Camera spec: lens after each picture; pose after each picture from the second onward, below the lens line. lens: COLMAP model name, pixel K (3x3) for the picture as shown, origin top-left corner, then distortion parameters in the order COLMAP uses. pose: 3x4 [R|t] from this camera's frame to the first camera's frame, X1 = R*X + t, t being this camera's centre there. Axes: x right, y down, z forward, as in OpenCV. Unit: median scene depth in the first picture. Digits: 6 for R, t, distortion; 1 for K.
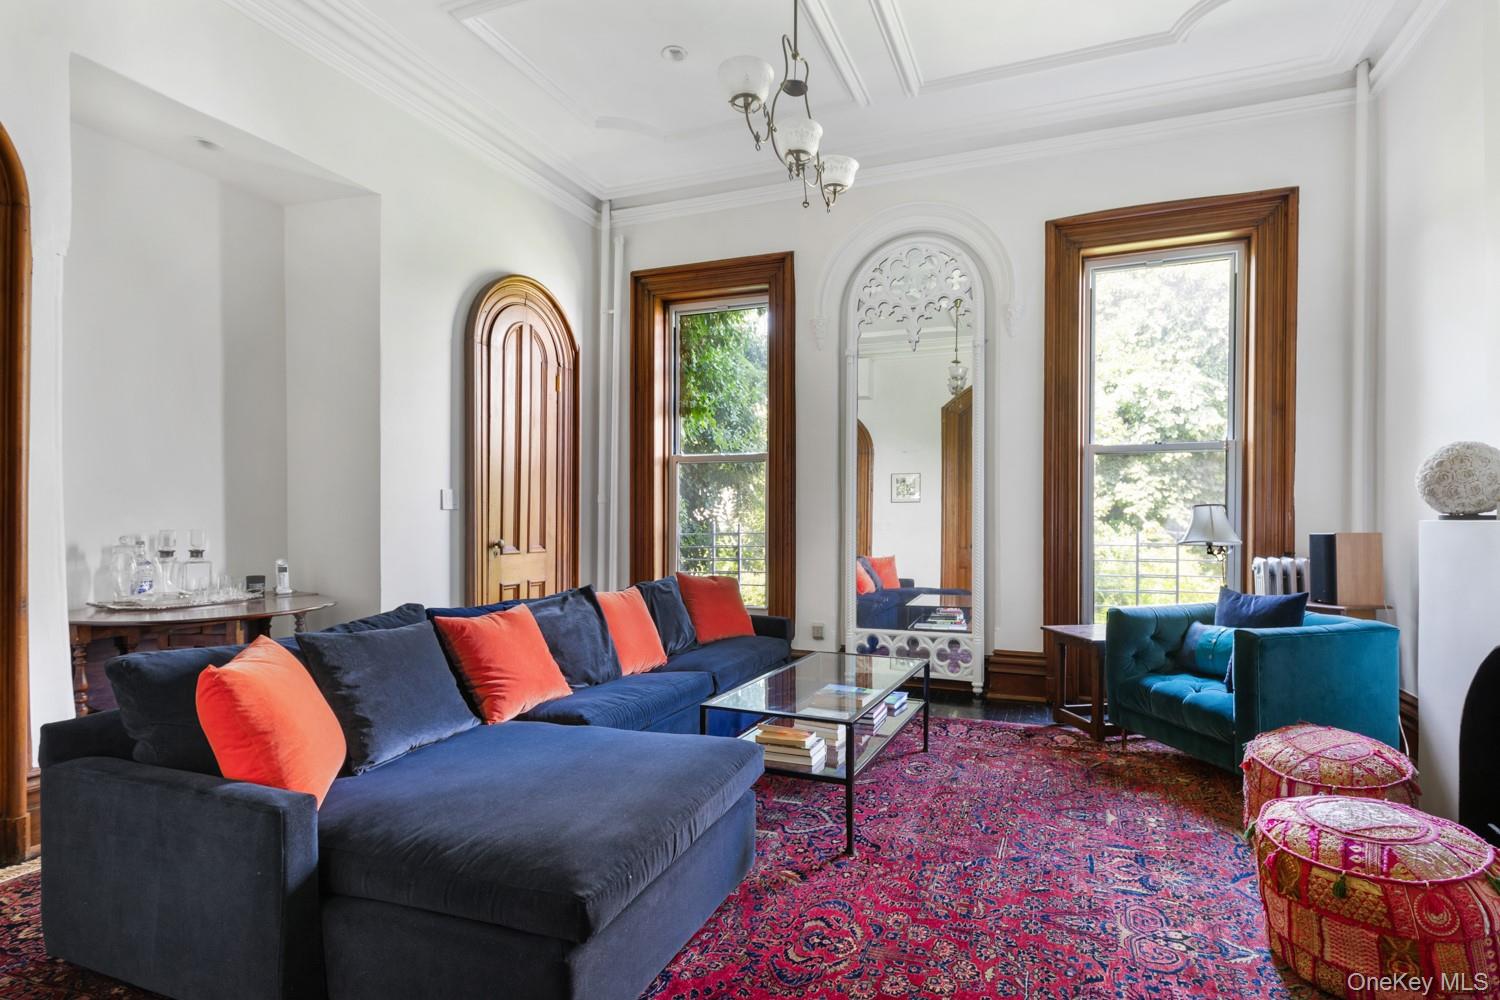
lens RADIAL K [[651.8, 0, 835.6], [0, 651.8, 511.8], [0, 0, 1]] dist [0.002677, -0.000036]
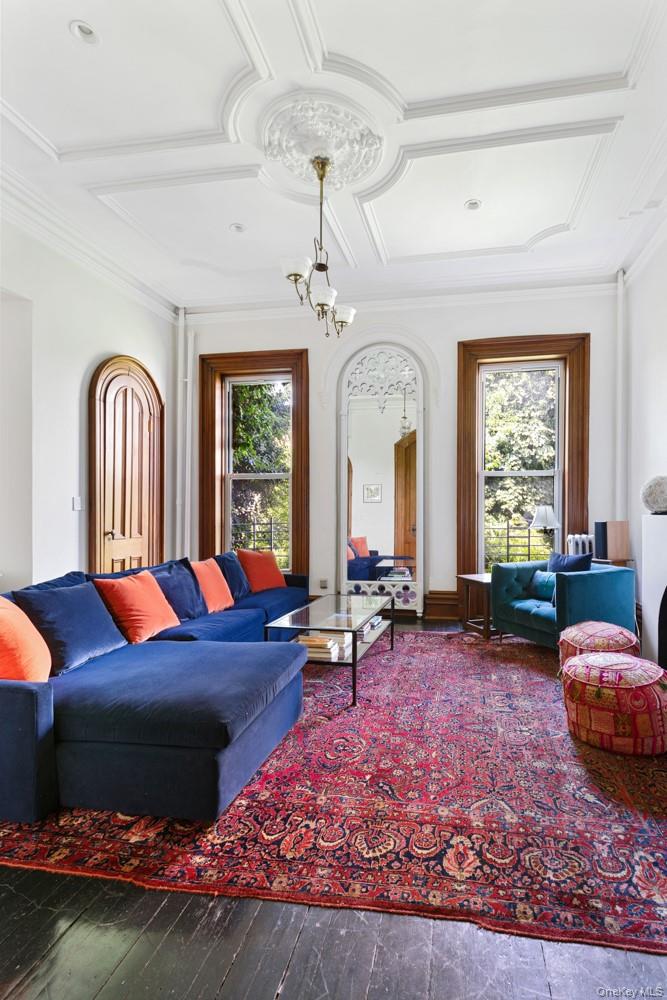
lens RADIAL K [[434.5, 0, 390.5], [0, 434.5, 510.1], [0, 0, 1]] dist [0.002677, -0.000036]
pose [[0.986154, -0.003893, 0.165785, -0.055436], [0.002544, 0.999962, 0.008350, -0.011649], [-0.165812, -0.007813, 0.986127, -0.129792]]
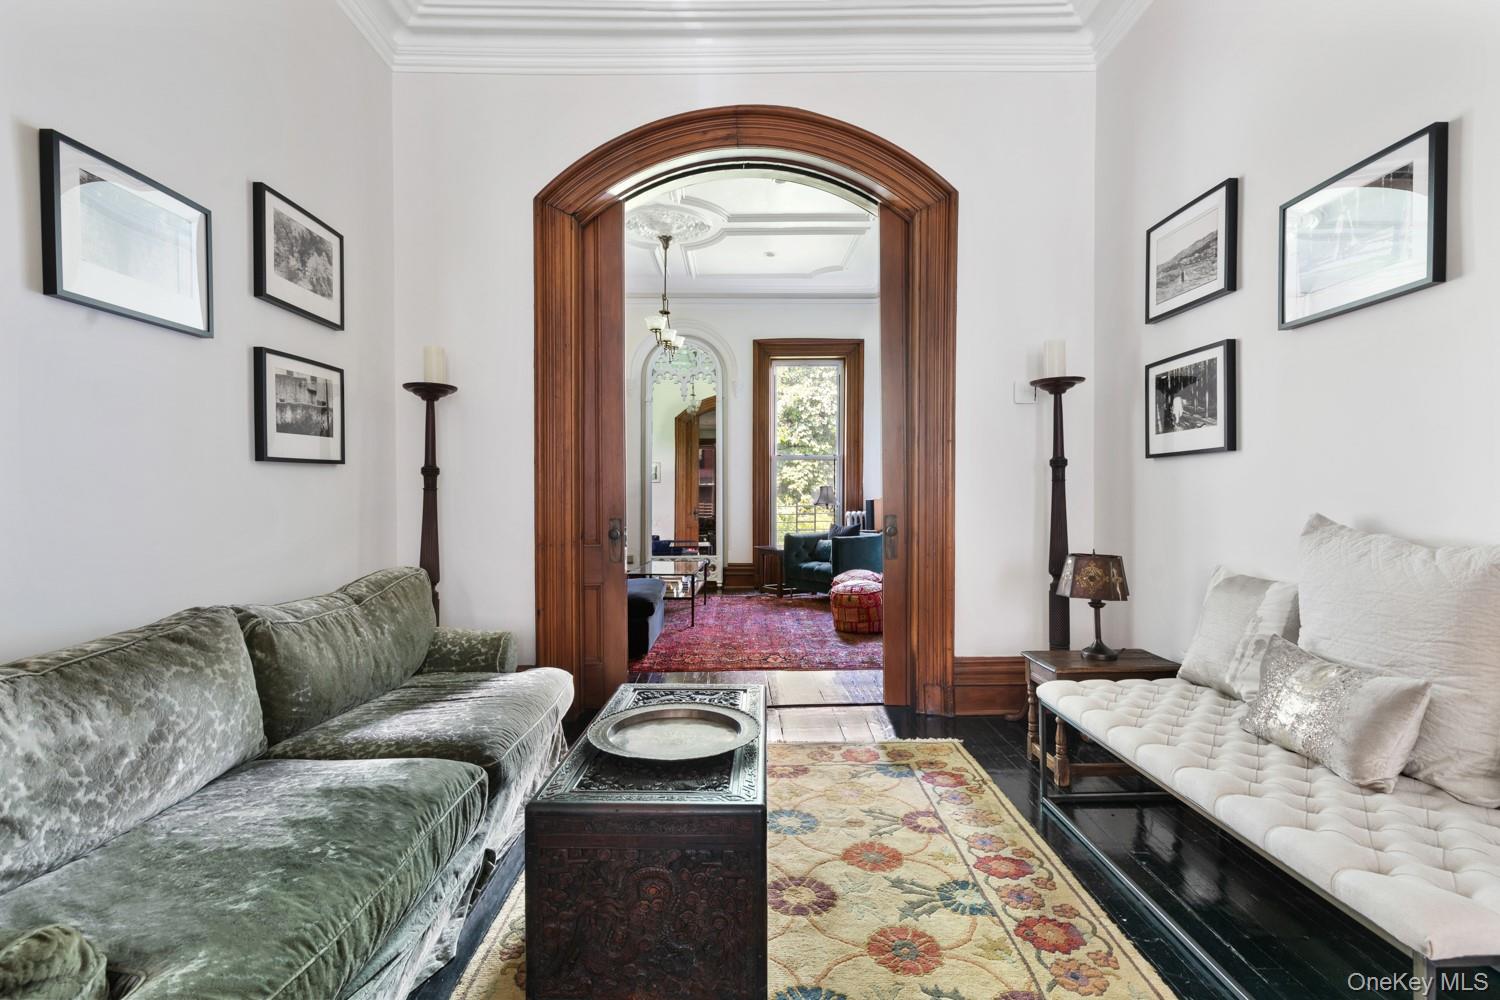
lens RADIAL K [[700.3, 0, 761.9], [0, 700.3, 497.9], [0, 0, 1]] dist [-0.001722, 0.002360]
pose [[0.927641, -0.008663, 0.373373, -0.527379], [0.002157, 0.999839, 0.017841, -0.016996], [-0.373467, -0.015745, 0.927510, -1.144850]]
